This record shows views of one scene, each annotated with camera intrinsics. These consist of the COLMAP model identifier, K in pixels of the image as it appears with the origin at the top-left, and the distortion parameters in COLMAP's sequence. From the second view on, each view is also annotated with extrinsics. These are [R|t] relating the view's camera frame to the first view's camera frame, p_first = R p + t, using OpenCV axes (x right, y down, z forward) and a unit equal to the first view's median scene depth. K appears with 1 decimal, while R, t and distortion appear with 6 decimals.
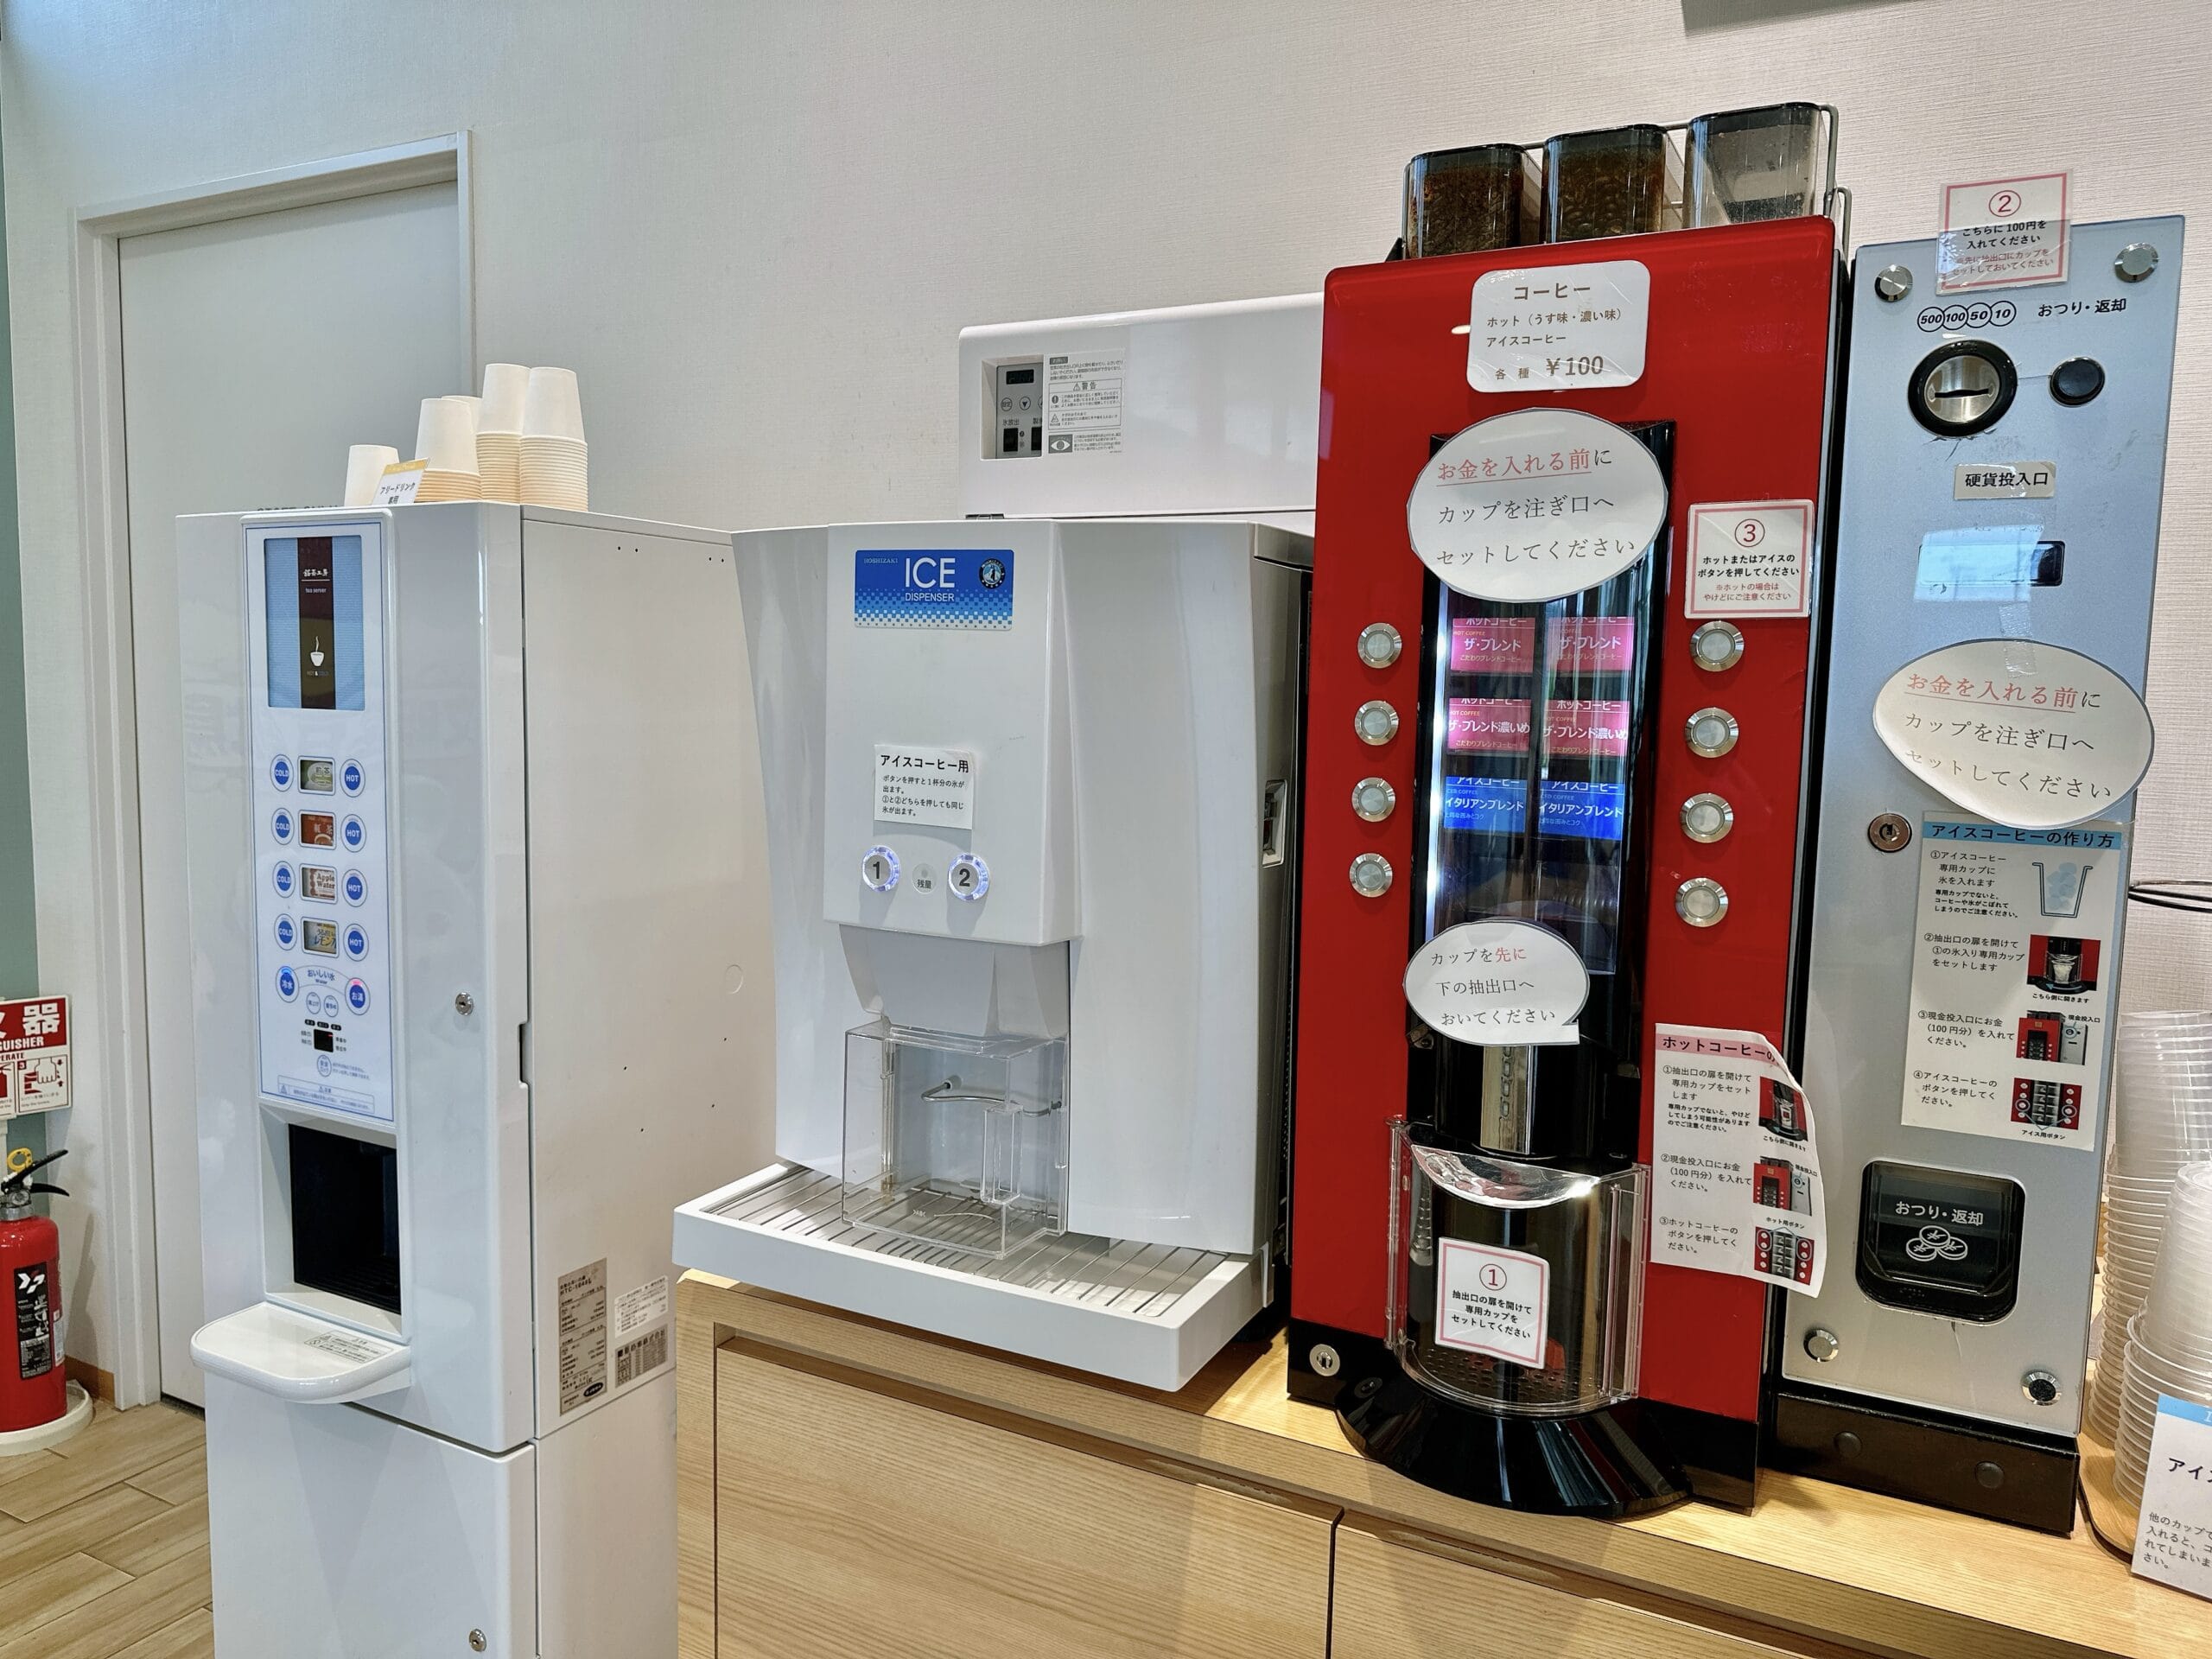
lens RADIAL K [[1543.6, 0, 1105.4], [0, 1543.6, 828.6], [0, 0, 1]] dist [0.038697, -0.044271]
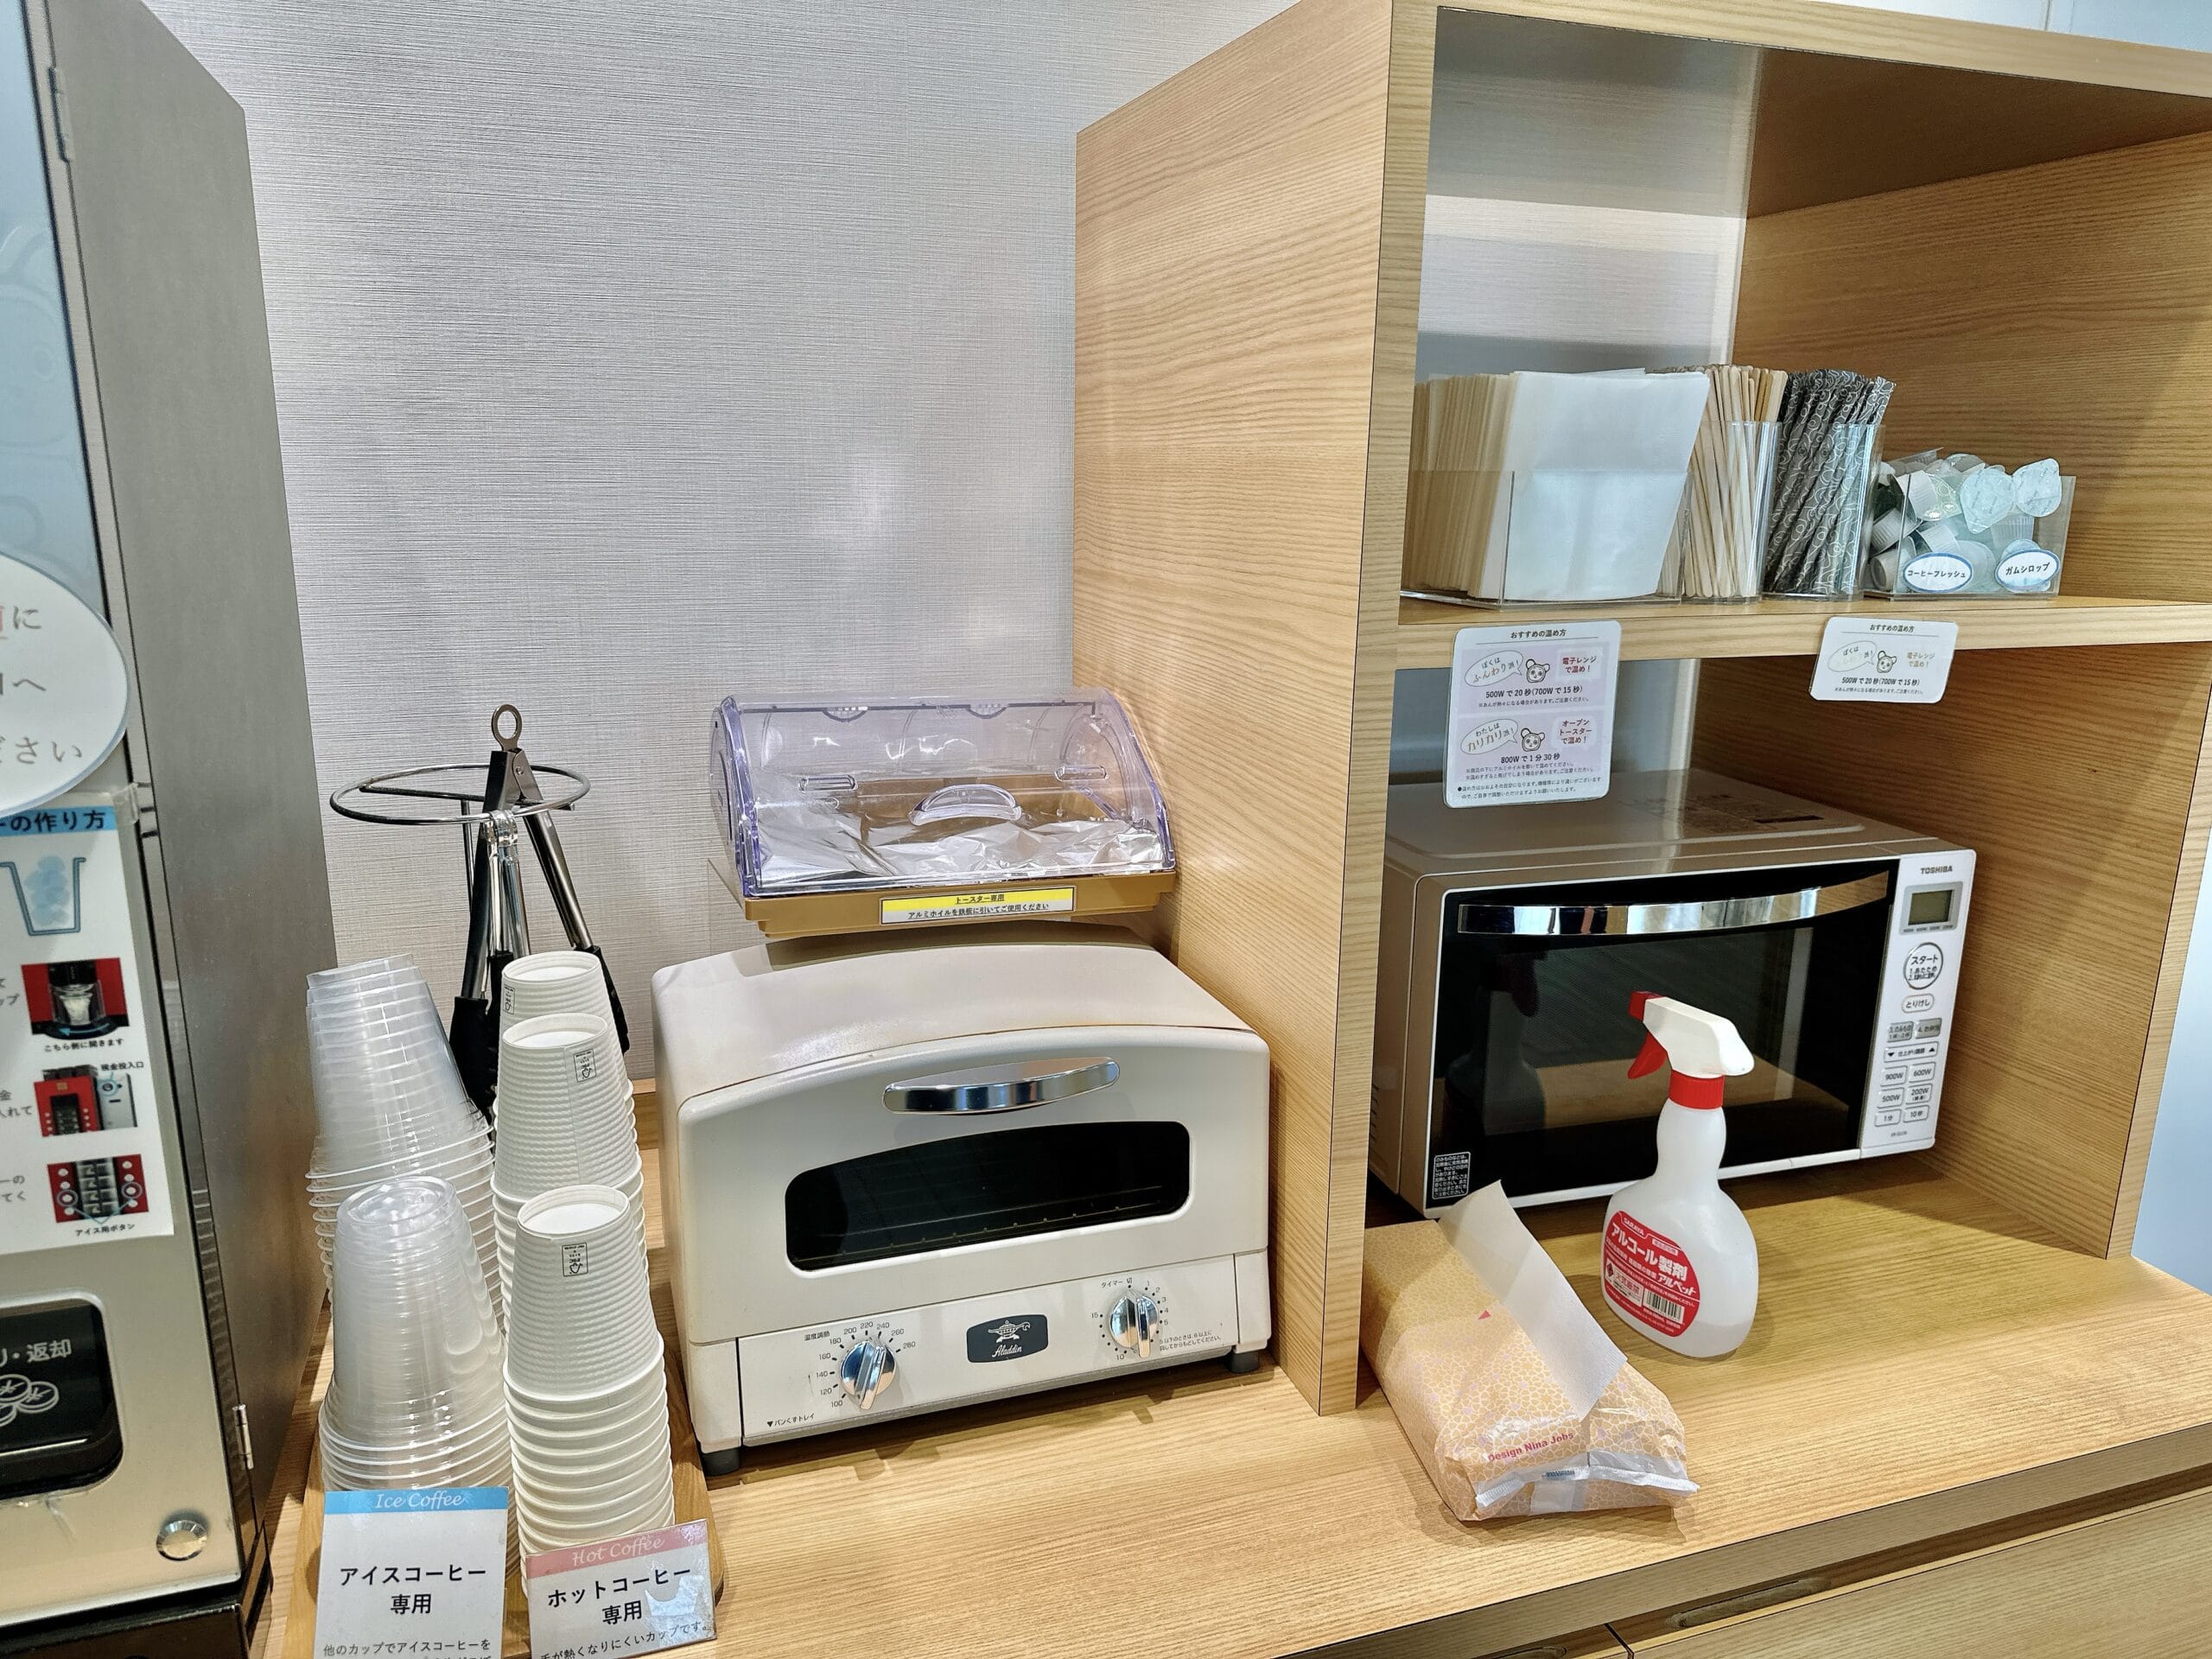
lens RADIAL K [[1543.6, 0, 1102.7], [0, 1543.6, 830.7], [0, 0, 1]] dist [0.038697, -0.044271]
pose [[0.694123, -0.184766, 0.695741, 0.460579], [0.077248, 0.980037, 0.183197, -0.077744], [-0.715700, -0.073417, 0.694538, 0.193342]]
